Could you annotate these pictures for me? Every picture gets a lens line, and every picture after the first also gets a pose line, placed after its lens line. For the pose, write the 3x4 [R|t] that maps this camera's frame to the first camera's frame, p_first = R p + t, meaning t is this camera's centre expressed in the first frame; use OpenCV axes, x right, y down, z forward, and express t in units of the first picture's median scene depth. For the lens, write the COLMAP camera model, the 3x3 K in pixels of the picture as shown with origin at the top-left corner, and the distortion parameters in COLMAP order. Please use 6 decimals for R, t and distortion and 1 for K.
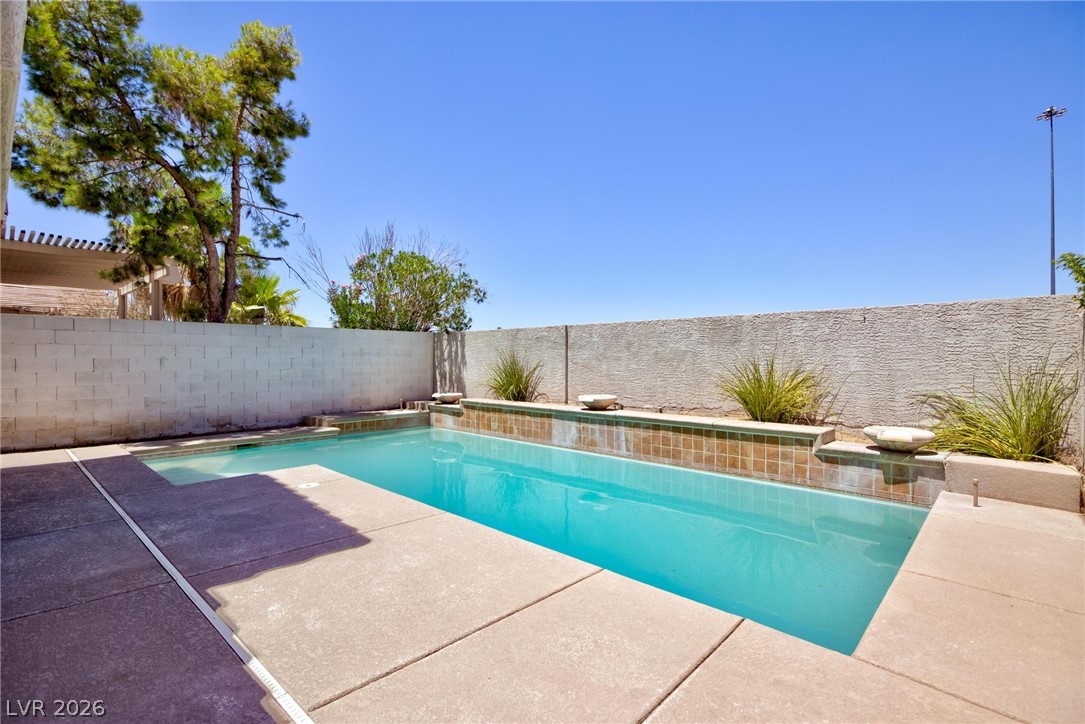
lens RADIAL K [[501.6, 0, 544.9], [0, 501.6, 363.8], [0, 0, 1]] dist [-0.011413, 0.005346]
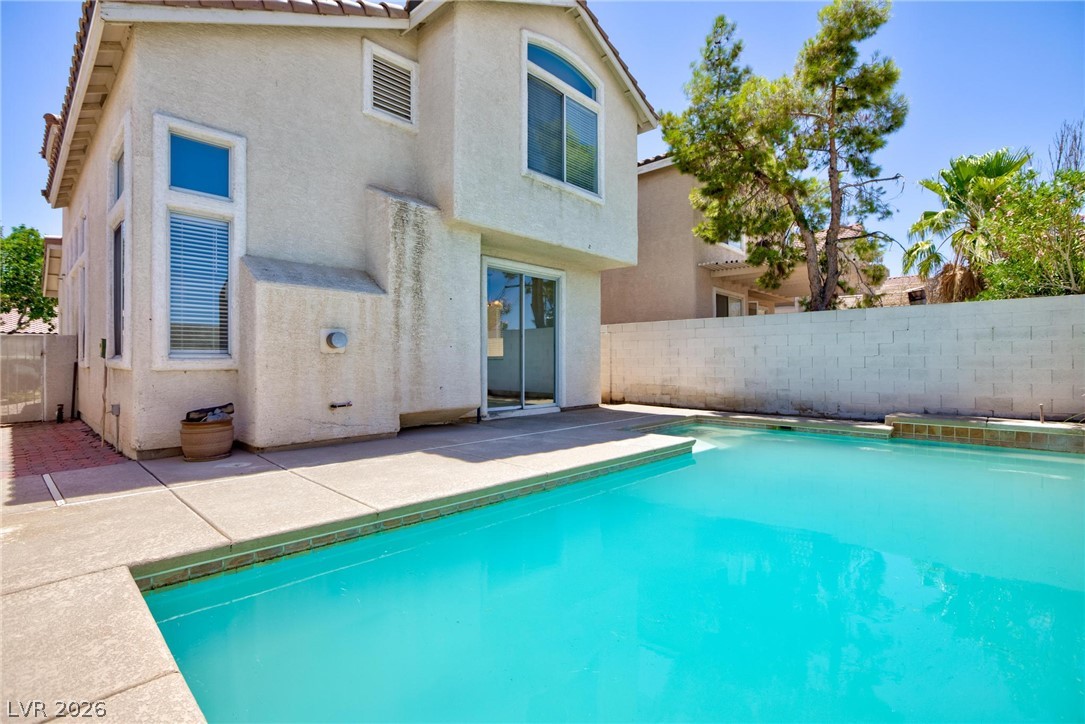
lens RADIAL K [[501.6, 0, 539.6], [0, 501.6, 359.4], [0, 0, 1]] dist [-0.011413, 0.005346]
pose [[-0.012651, -0.001802, -0.999918, 0.447555], [-0.005580, 0.999983, -0.001731, 0.025136], [0.999904, 0.005557, -0.012661, 0.498857]]
